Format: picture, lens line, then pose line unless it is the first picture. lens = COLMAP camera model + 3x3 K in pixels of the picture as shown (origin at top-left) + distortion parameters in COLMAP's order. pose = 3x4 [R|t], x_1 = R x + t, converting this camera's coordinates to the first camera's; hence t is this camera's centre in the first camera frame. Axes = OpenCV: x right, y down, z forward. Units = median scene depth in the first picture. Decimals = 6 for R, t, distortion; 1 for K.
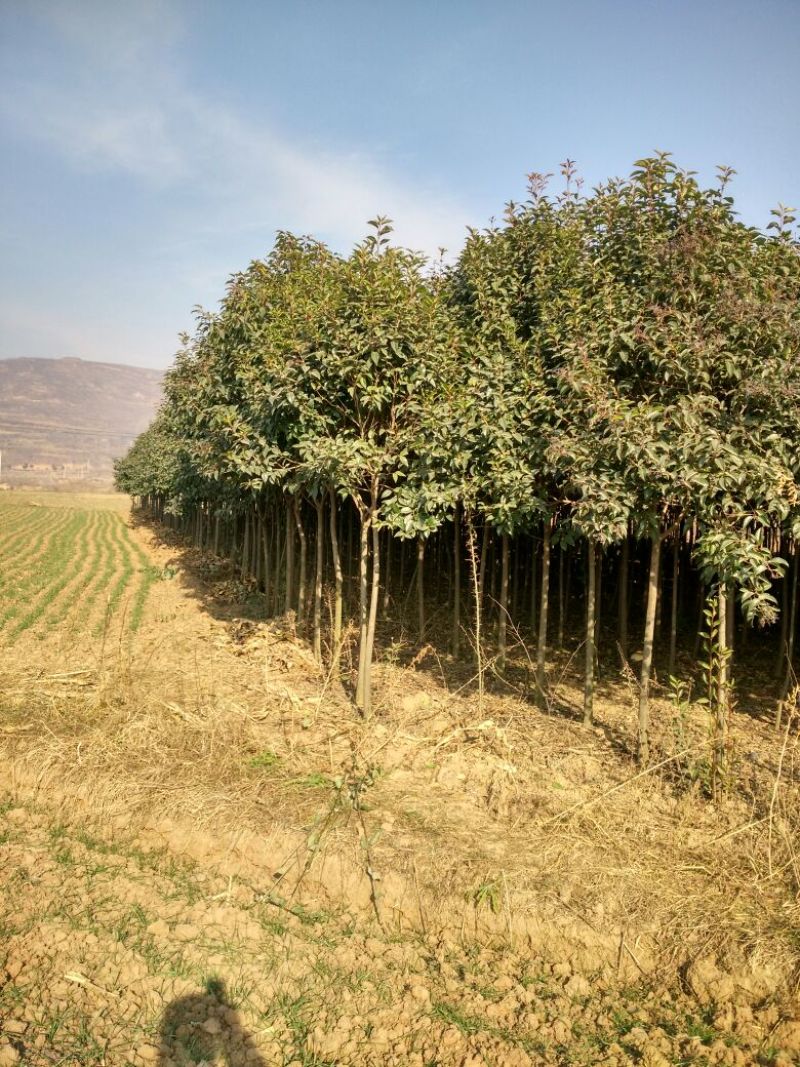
lens RADIAL K [[992.2, 0, 402.6], [0, 992.2, 536.5], [0, 0, 1]] dist [0.004465, -0.063463]
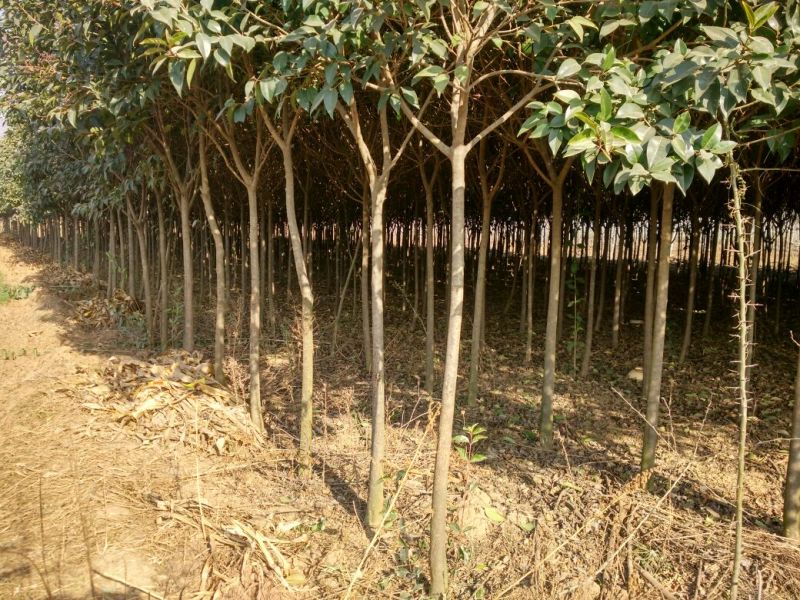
lens RADIAL K [[743.9, 0, 409.3], [0, 743.9, 324.4], [0, 0, 1]] dist [0.004465, -0.063463]
pose [[0.972282, -0.046614, 0.229117, -0.086829], [0.024006, 0.994648, 0.100490, 0.012250], [-0.232575, -0.092204, 0.968198, 0.458952]]
